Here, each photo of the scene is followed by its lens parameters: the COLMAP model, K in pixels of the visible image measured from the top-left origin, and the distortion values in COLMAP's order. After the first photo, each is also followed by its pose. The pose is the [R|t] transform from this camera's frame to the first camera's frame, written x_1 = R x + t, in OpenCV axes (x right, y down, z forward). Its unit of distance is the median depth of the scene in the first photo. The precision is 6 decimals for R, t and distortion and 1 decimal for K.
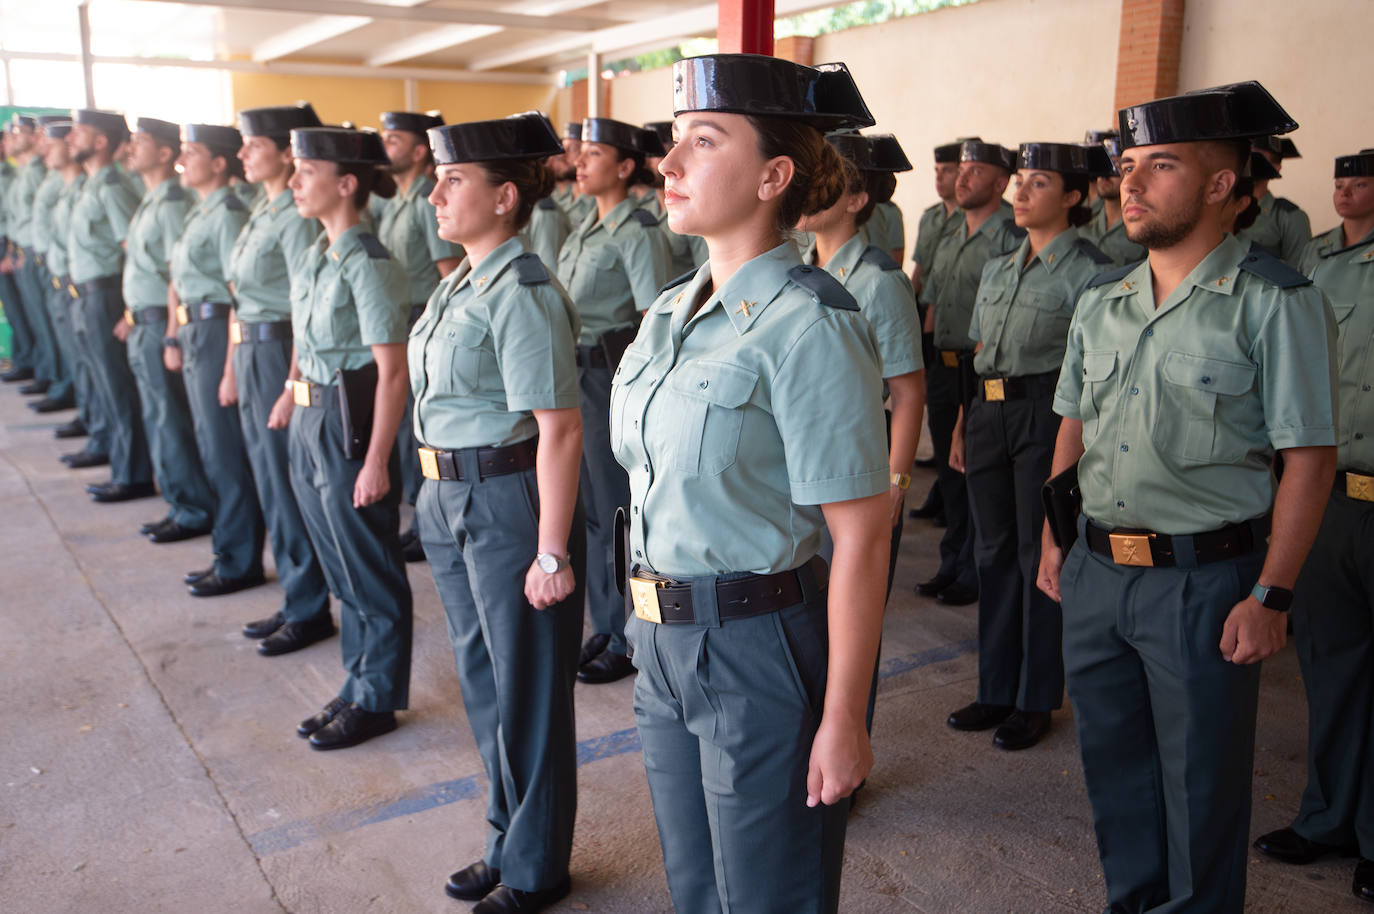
lens RADIAL K [[1187.5, 0, 682.9], [0, 1187.5, 458.7], [0, 0, 1]] dist [0.038101, 0.001187]
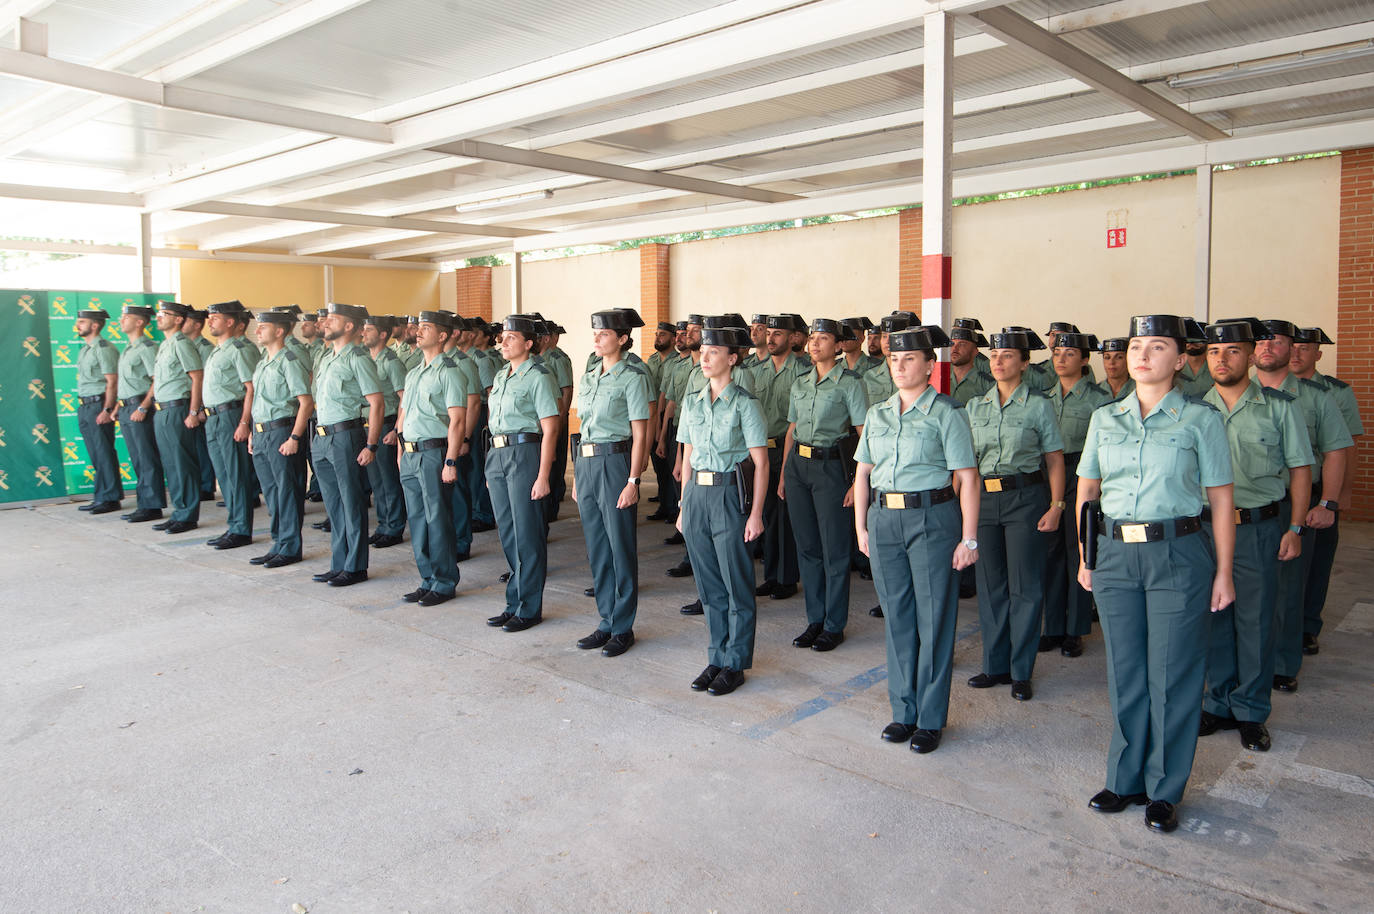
lens RADIAL K [[981.9, 0, 694.0], [0, 981.9, 445.1], [0, 0, 1]] dist [0.028704, 0.001326]
pose [[0.959342, -0.033566, 0.280243, -1.033032], [0.067314, 0.991461, -0.111683, 0.075884], [-0.274101, 0.126007, 0.953410, -0.482456]]
